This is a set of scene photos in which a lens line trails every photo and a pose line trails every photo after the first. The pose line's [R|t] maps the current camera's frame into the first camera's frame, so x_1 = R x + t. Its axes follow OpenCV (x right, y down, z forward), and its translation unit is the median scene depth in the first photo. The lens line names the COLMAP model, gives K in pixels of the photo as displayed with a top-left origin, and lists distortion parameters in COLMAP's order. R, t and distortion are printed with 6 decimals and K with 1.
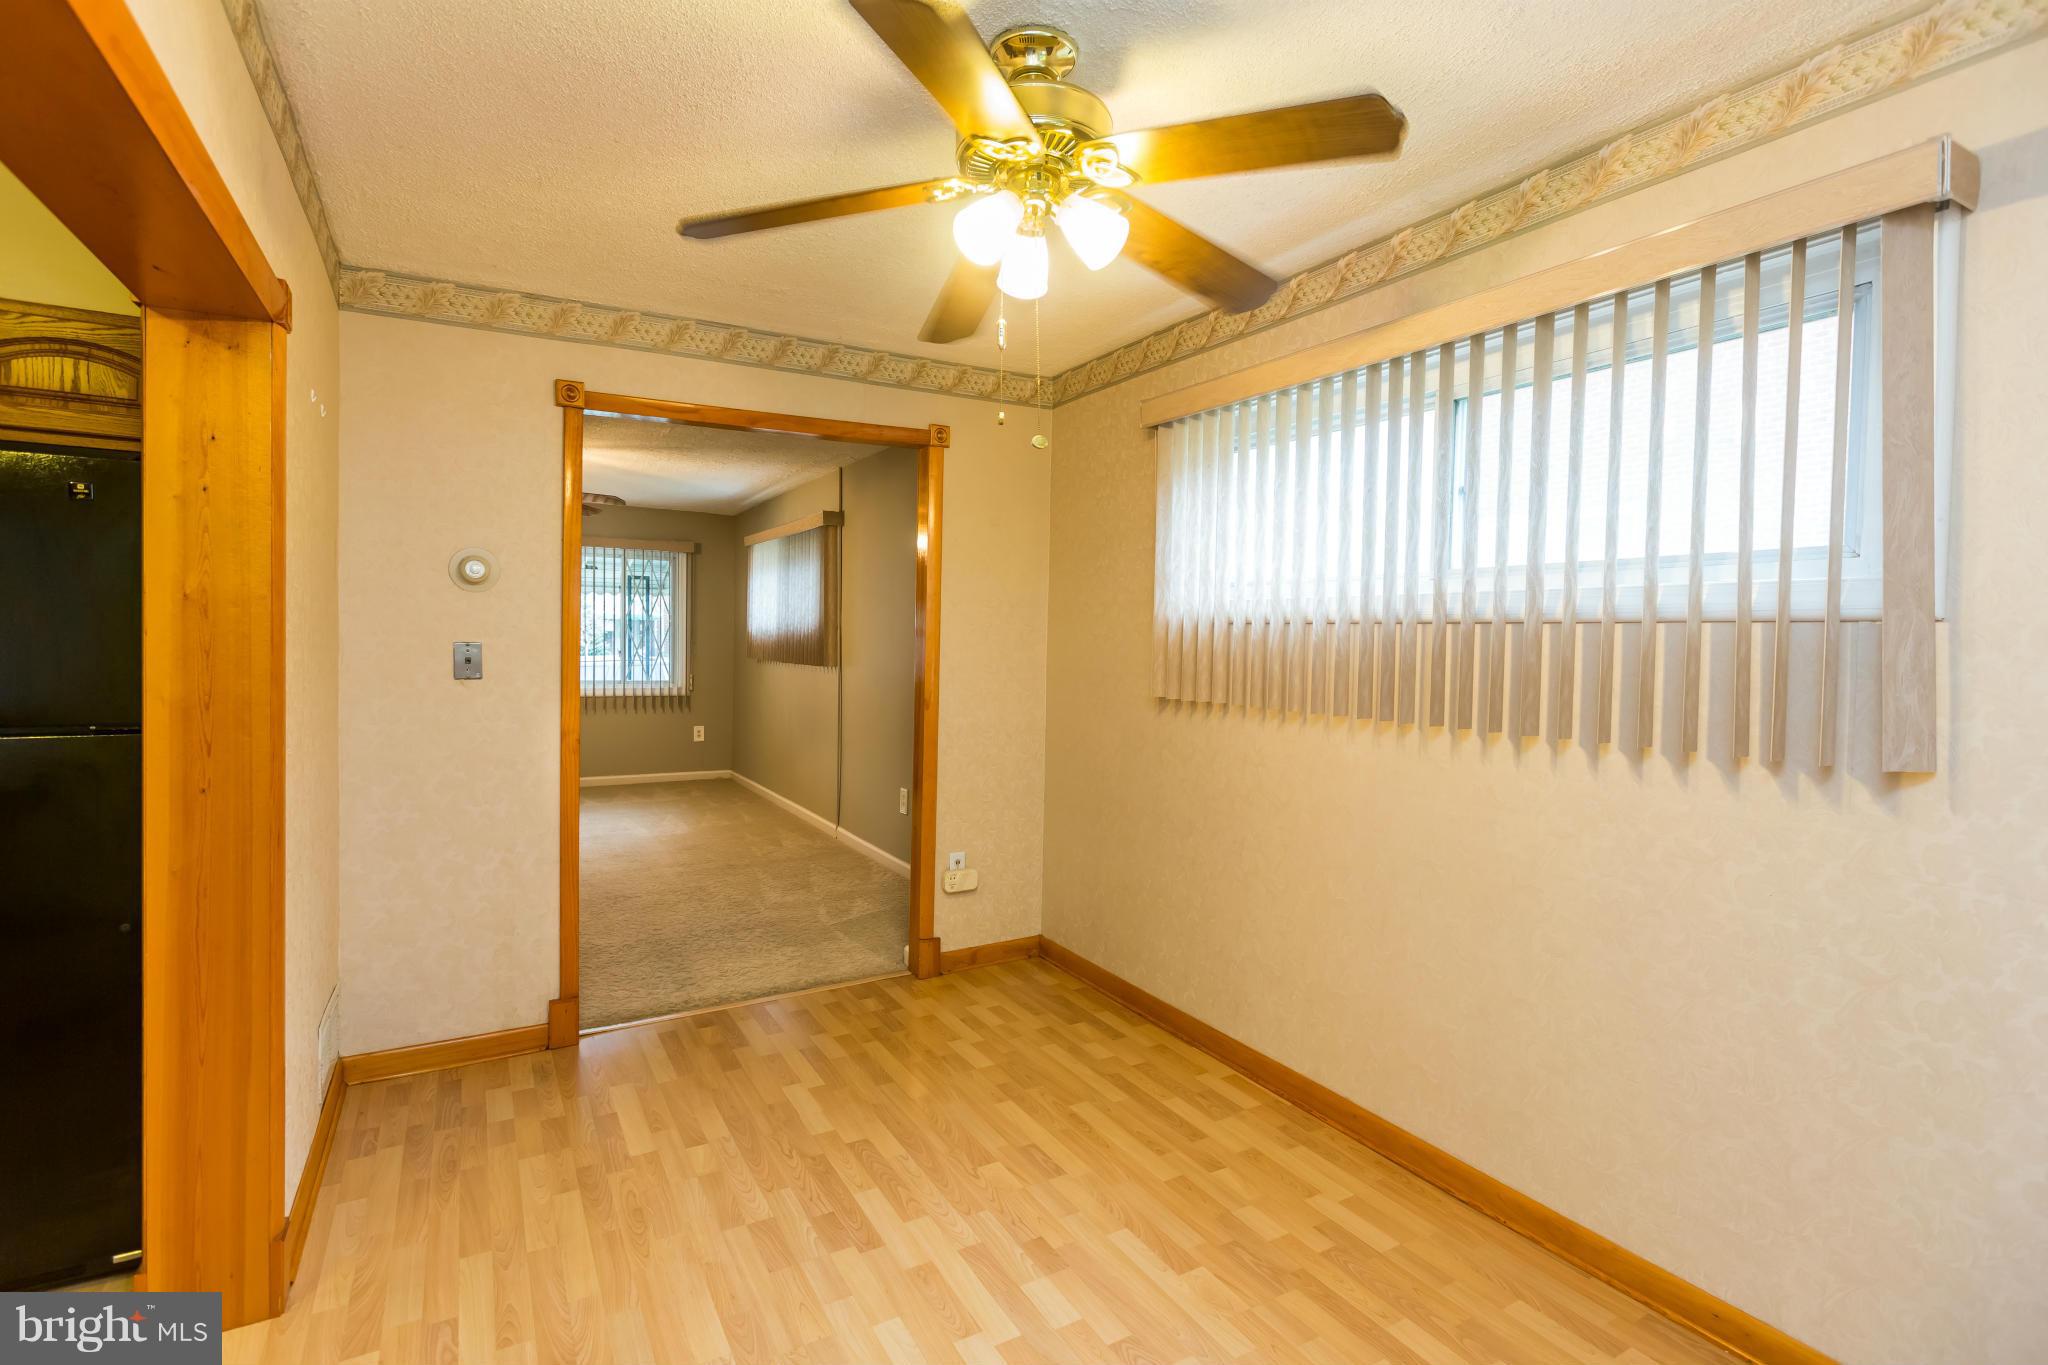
lens RADIAL K [[971.2, 0, 1020.4], [0, 971.2, 687.2], [0, 0, 1]] dist [0.009903, -0.000162]
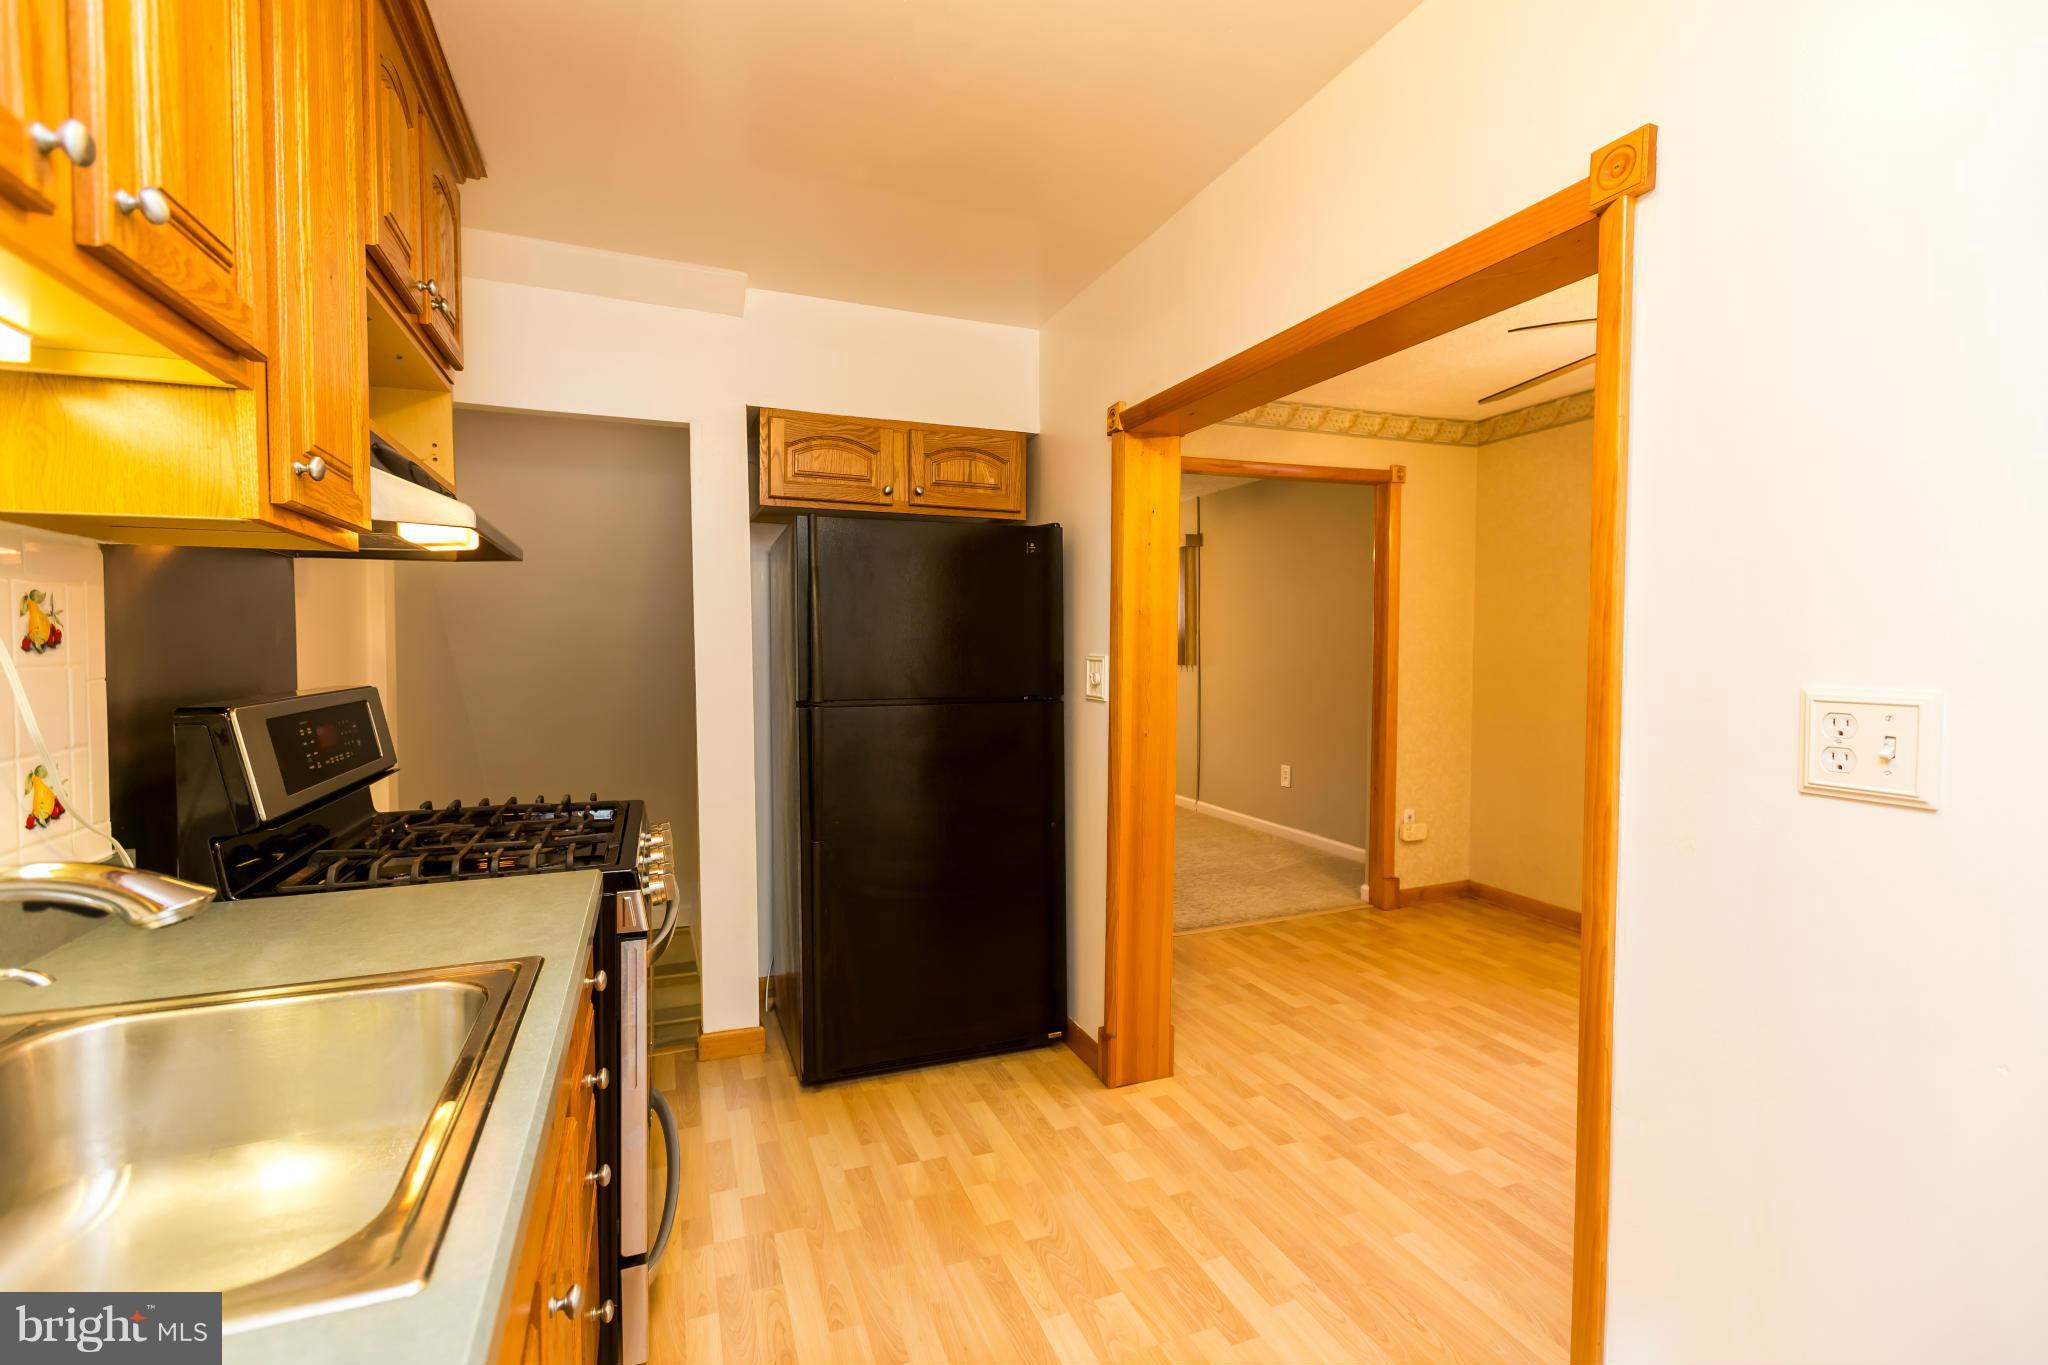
lens RADIAL K [[936.5, 0, 1030.6], [0, 936.5, 690.9], [0, 0, 1]] dist [0.017794, 0.000679]
pose [[0.991786, -0.008511, -0.127626, -0.399895], [0.008288, 0.999963, -0.002277, 0.017932], [0.127641, 0.001200, 0.991820, -0.255781]]
